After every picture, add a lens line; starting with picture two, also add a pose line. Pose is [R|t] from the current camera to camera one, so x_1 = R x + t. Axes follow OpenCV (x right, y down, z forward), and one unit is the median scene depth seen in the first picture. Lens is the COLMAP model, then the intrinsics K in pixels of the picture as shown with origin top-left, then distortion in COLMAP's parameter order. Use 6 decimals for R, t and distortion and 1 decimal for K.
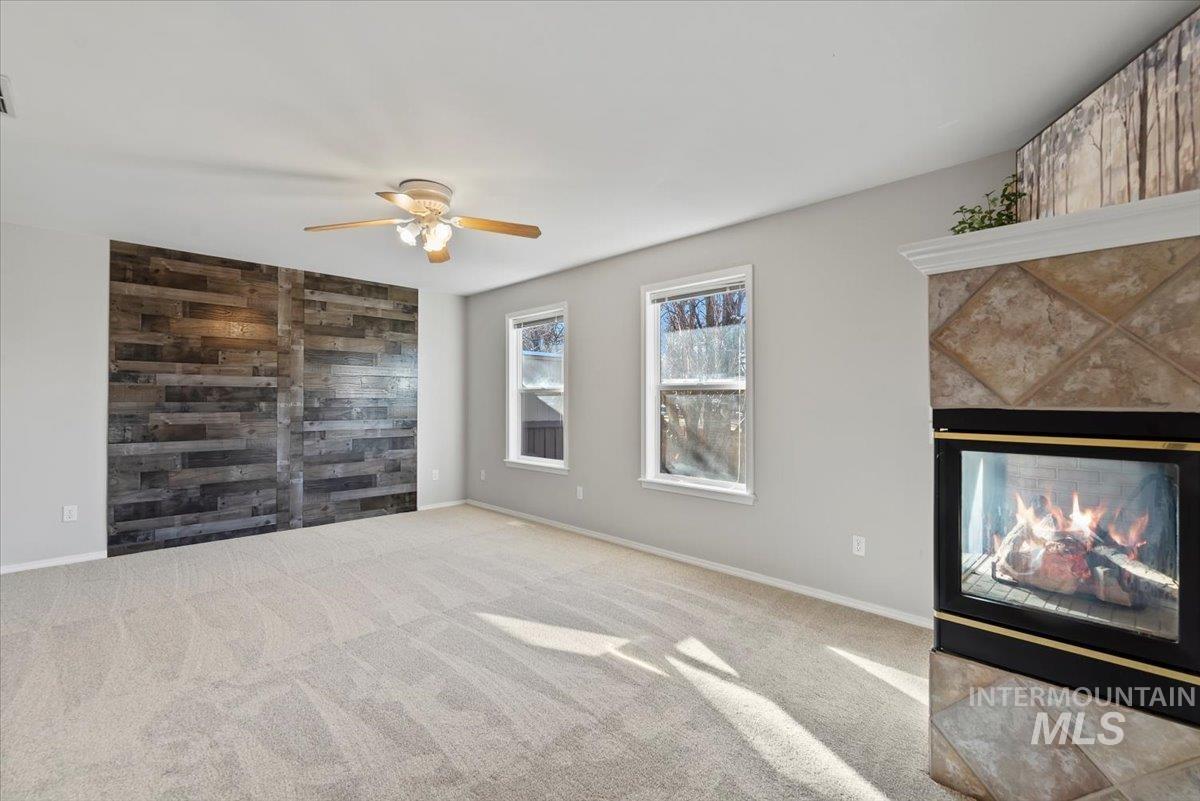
lens RADIAL K [[521.8, 0, 606.6], [0, 521.8, 401.9], [0, 0, 1]] dist [-0.000328, -0.000160]
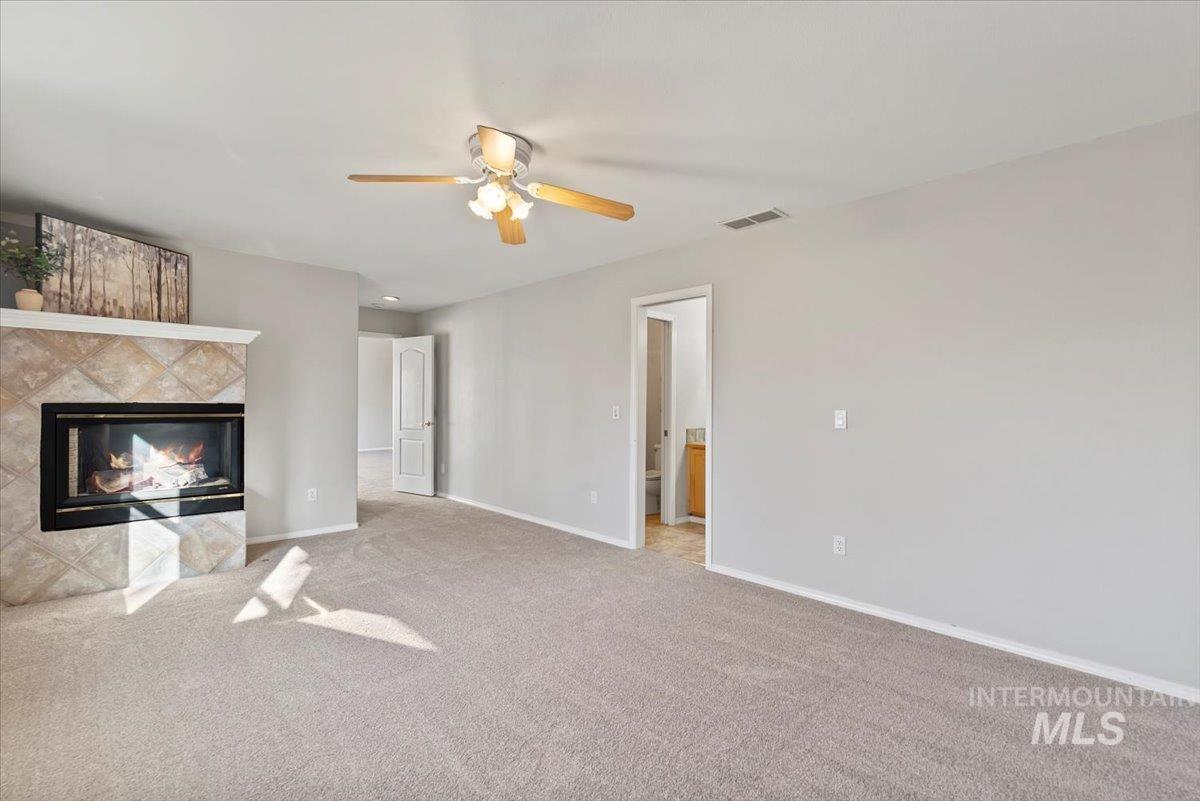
lens RADIAL K [[521.8, 0, 606.6], [0, 521.8, 401.9], [0, 0, 1]] dist [-0.000328, -0.000160]
pose [[-0.999334, -0.007640, -0.035680, -0.622756], [-0.007574, 0.999969, -0.001977, 0.001229], [0.035694, -0.001705, -0.999361, 2.382799]]
